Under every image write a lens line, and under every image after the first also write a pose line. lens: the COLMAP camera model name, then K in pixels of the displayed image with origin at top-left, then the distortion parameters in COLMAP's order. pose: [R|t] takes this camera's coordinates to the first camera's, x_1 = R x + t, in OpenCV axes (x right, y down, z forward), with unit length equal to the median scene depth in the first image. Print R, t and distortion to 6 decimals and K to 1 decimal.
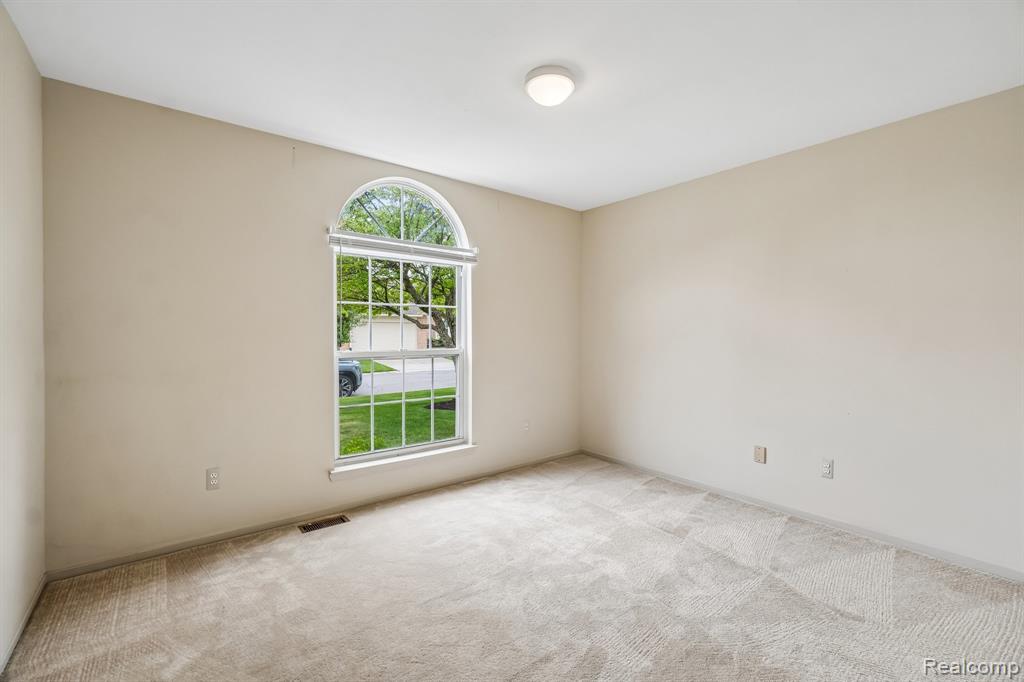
lens RADIAL K [[447.3, 0, 501.9], [0, 447.3, 334.5], [0, 0, 1]] dist [0.000068, 0.000266]
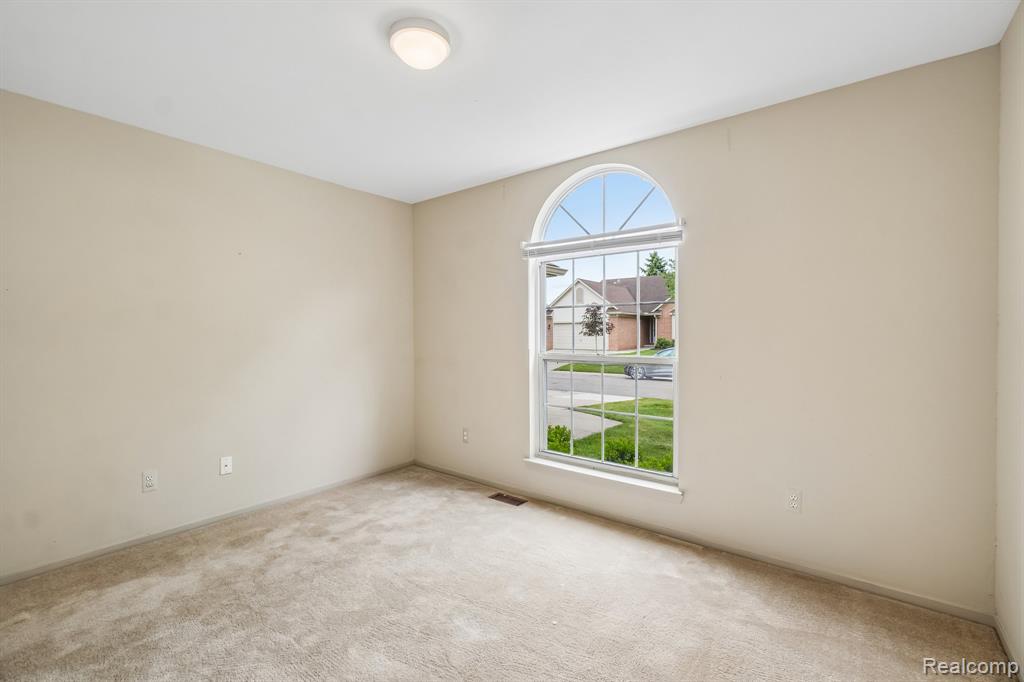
lens RADIAL K [[435.2, 0, 512.0], [0, 435.2, 341.0], [0, 0, 1]] dist [0.012066, 0.000151]
pose [[0.259261, 0.012069, -0.965732, 0.710233], [-0.008088, 0.999914, 0.010325, -0.002013], [0.965773, 0.005134, 0.259336, 0.722905]]
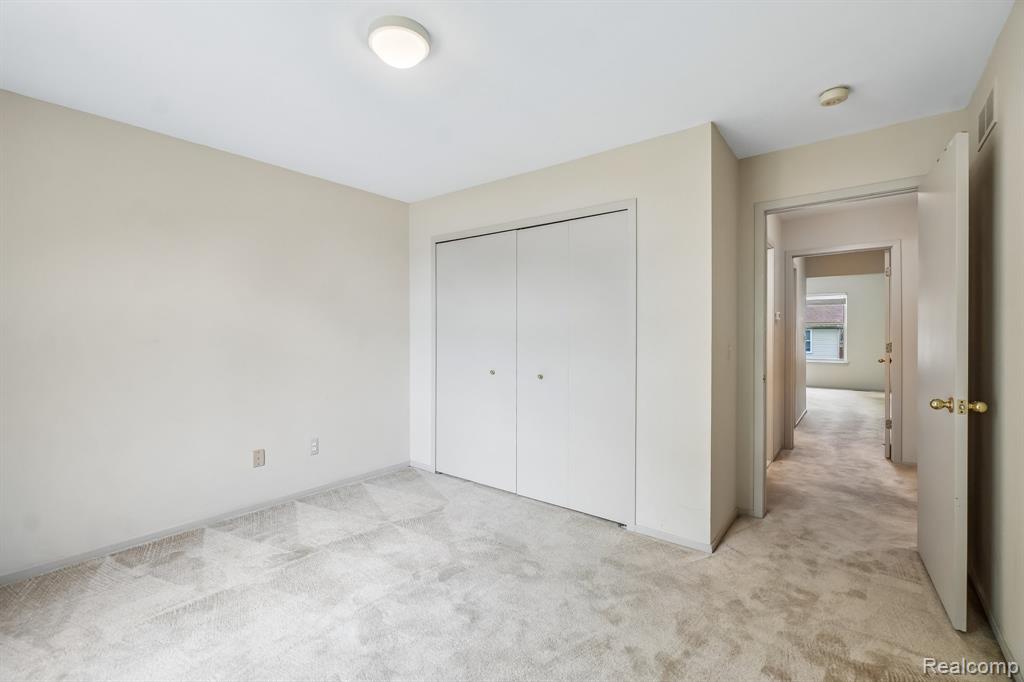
lens RADIAL K [[447.3, 0, 501.9], [0, 447.3, 334.5], [0, 0, 1]] dist [0.000068, 0.000266]
pose [[-0.236350, 0.001234, 0.971667, -0.567416], [0.012586, 0.999919, 0.001792, -0.003316], [-0.971586, 0.012653, -0.236347, 0.766278]]
